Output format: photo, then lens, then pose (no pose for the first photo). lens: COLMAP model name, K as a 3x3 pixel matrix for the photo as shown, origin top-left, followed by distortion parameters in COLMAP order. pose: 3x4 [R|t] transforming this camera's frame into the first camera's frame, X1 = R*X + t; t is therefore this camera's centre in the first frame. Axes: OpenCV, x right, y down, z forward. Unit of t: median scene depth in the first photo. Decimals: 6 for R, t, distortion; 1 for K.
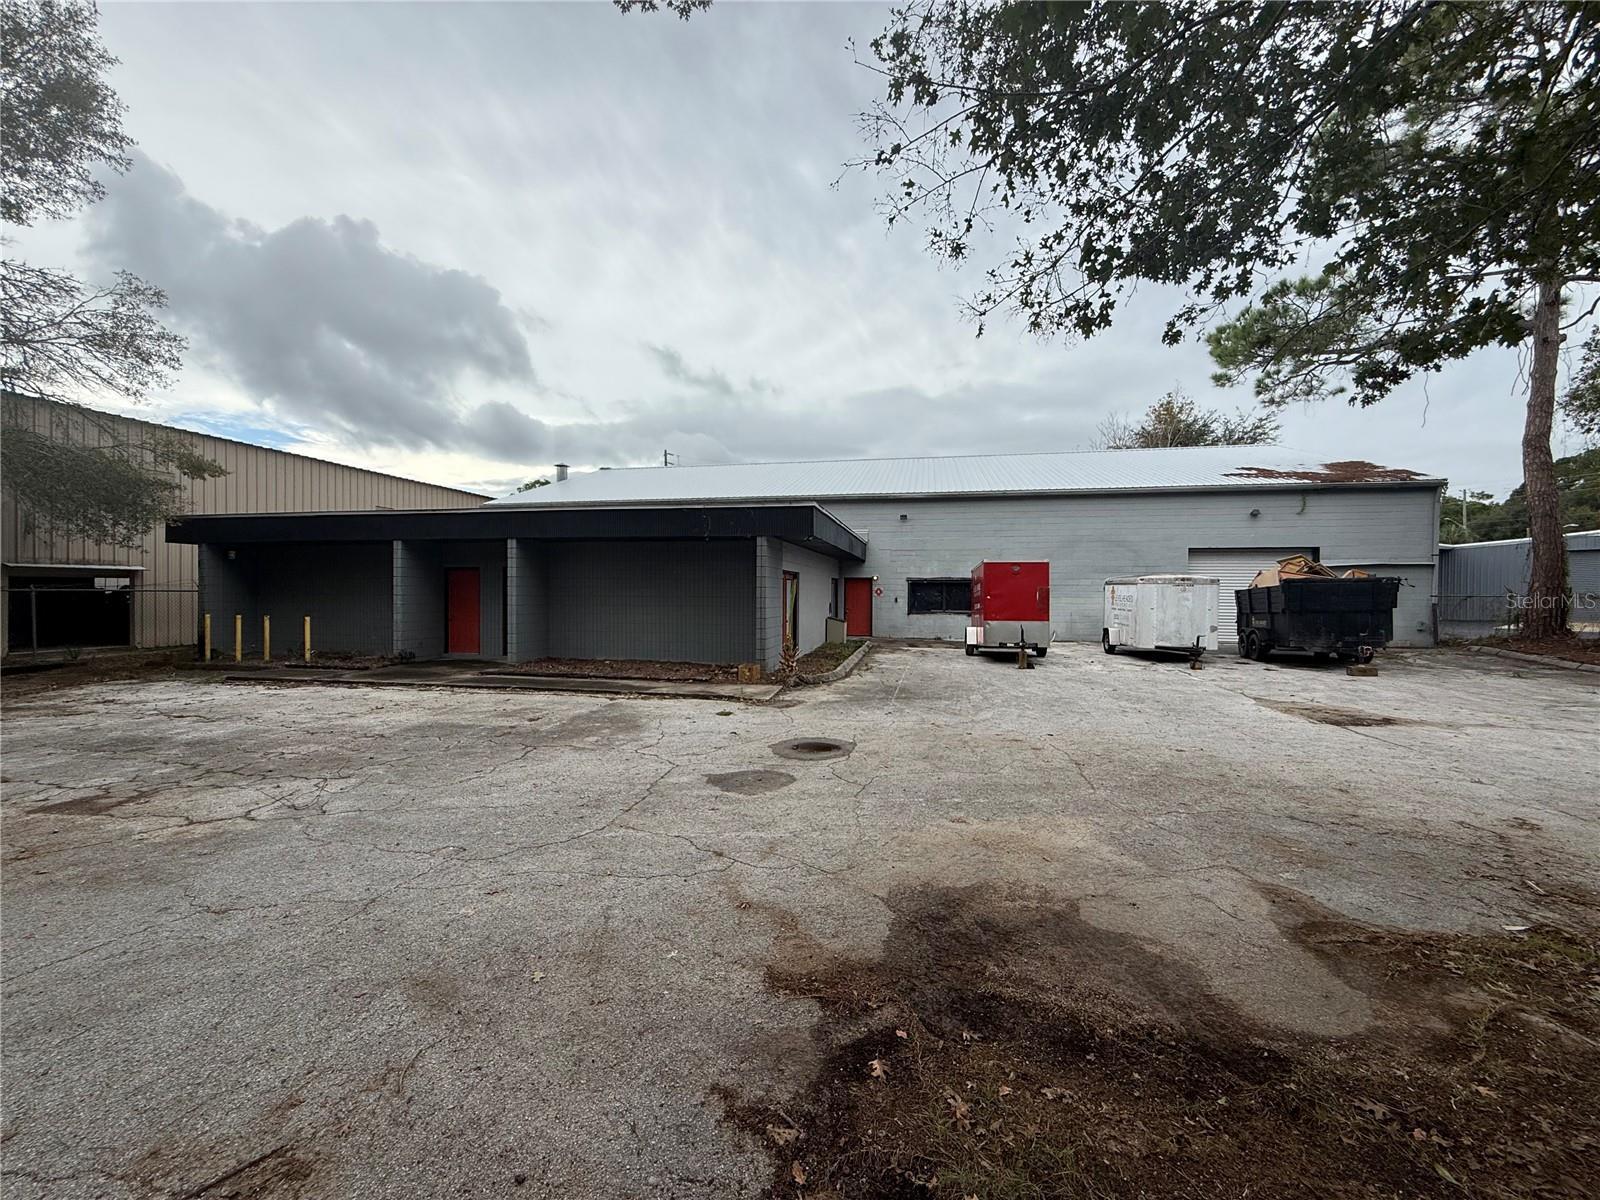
lens RADIAL K [[638.1, 0, 797.4], [0, 638.1, 599.7], [0, 0, 1]] dist [0.000138, 0.000206]
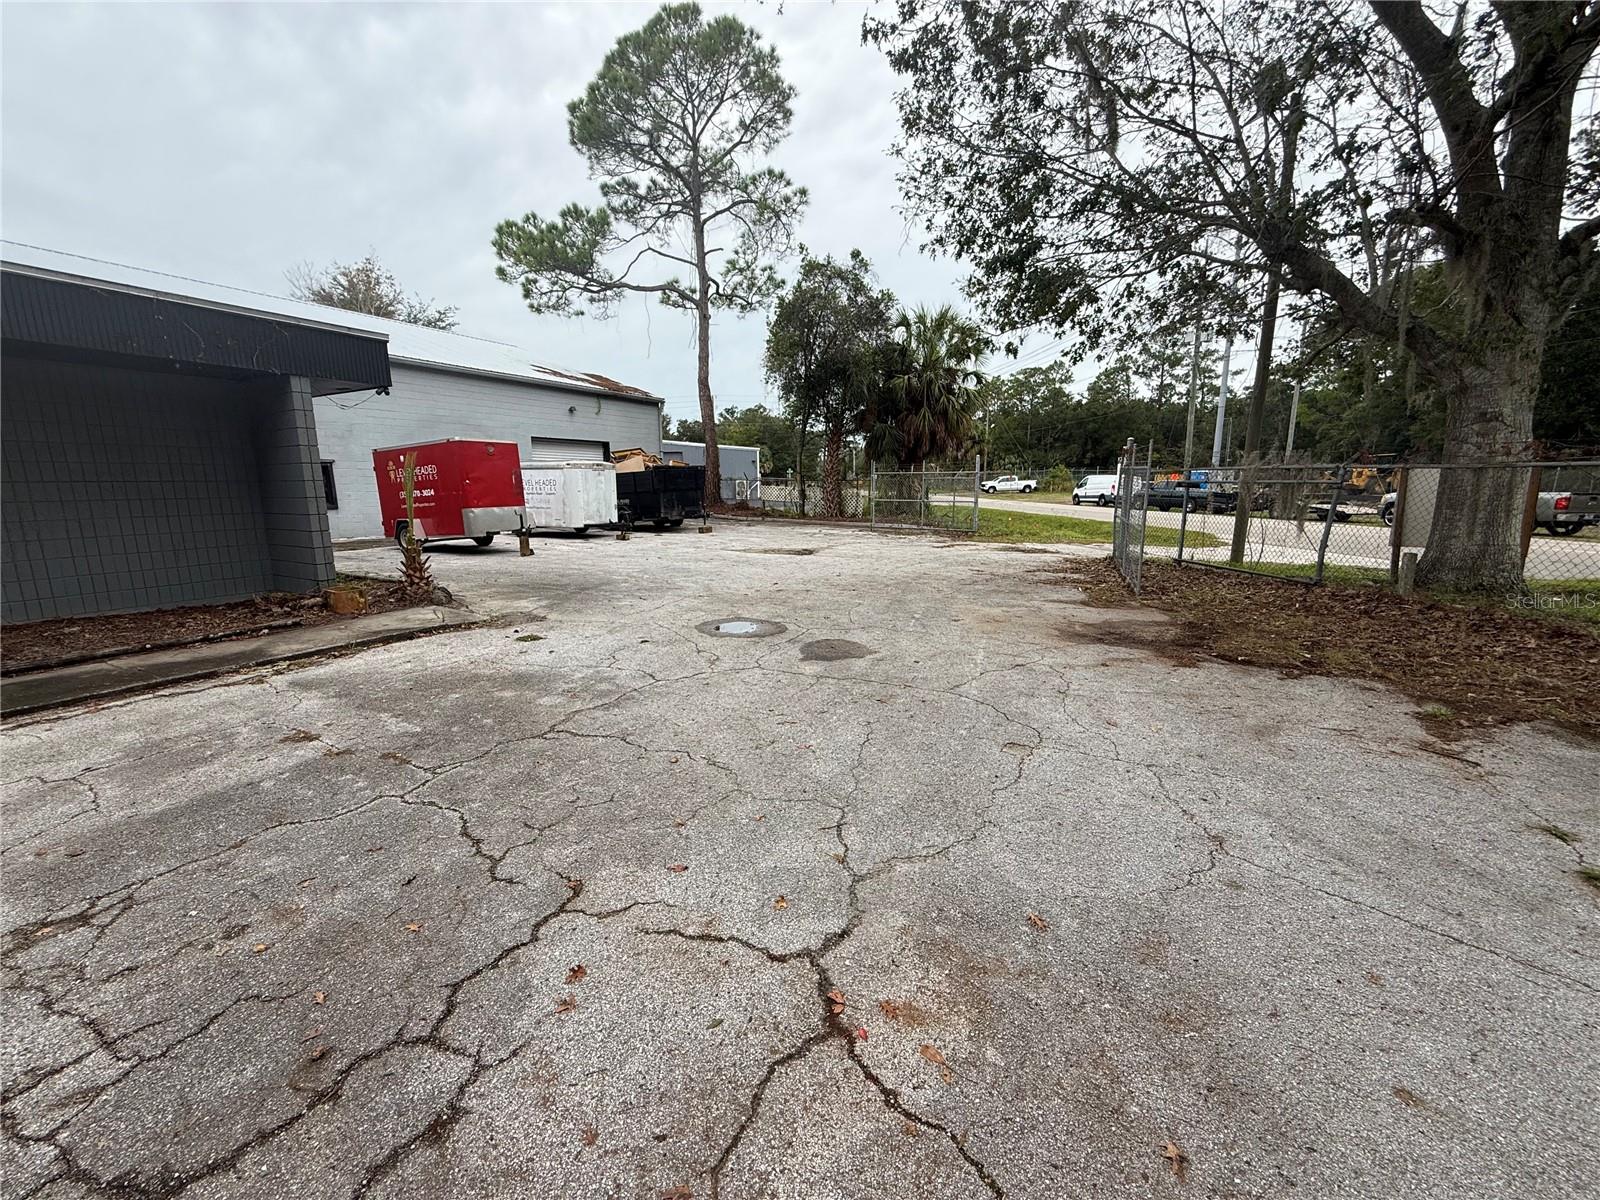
lens RADIAL K [[638.1, 0, 796.8], [0, 638.1, 598.9], [0, 0, 1]] dist [0.000138, 0.000206]
pose [[0.309701, -0.178114, 0.934002, -1.102387], [0.021319, 0.983352, 0.180455, 0.017173], [-0.950595, -0.035975, 0.308343, 0.788558]]
